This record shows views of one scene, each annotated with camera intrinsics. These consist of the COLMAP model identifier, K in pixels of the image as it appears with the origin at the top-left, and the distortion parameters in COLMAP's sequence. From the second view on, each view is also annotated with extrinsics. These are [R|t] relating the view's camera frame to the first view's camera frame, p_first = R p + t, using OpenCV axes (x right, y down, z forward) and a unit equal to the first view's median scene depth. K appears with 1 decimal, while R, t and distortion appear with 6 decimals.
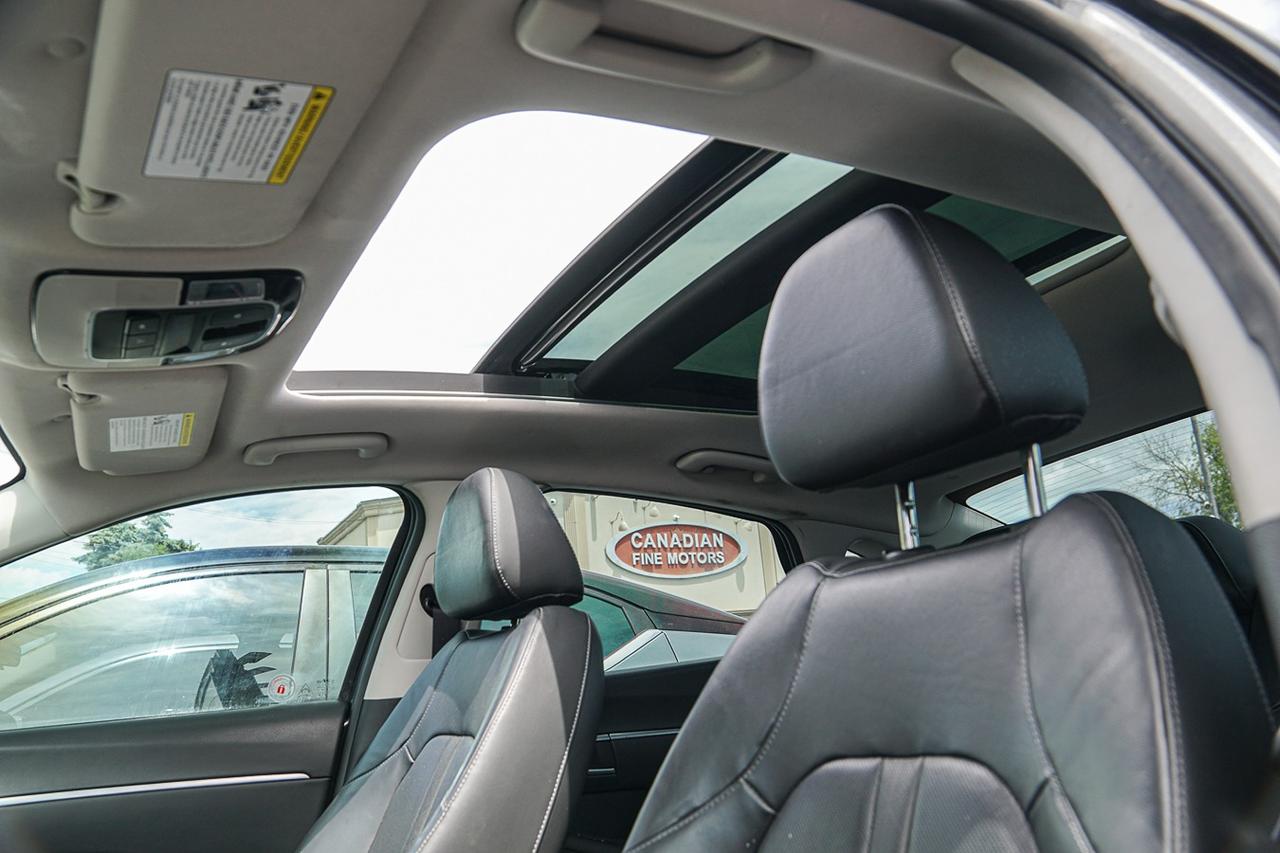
lens RADIAL K [[1010.6, 0, 631.2], [0, 1010.6, 427.3], [0, 0, 1]] dist [-0.134936, 0.107418]
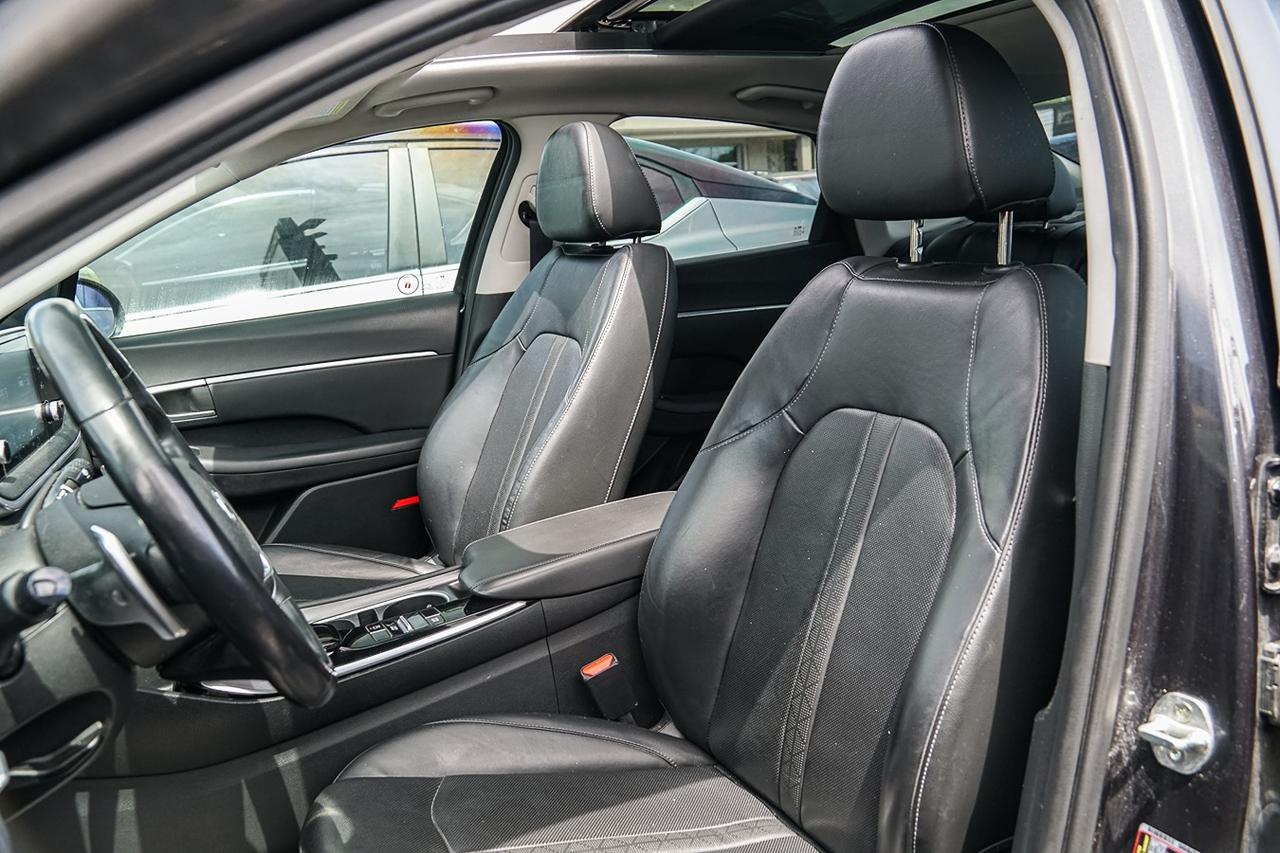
lens RADIAL K [[1010.6, 0, 631.2], [0, 1010.6, 427.3], [0, 0, 1]] dist [-0.134936, 0.107418]
pose [[0.999368, 0.027974, -0.021953, -0.052886], [-0.014558, 0.885111, 0.465152, -0.205806], [0.032443, -0.464538, 0.884959, -0.230153]]
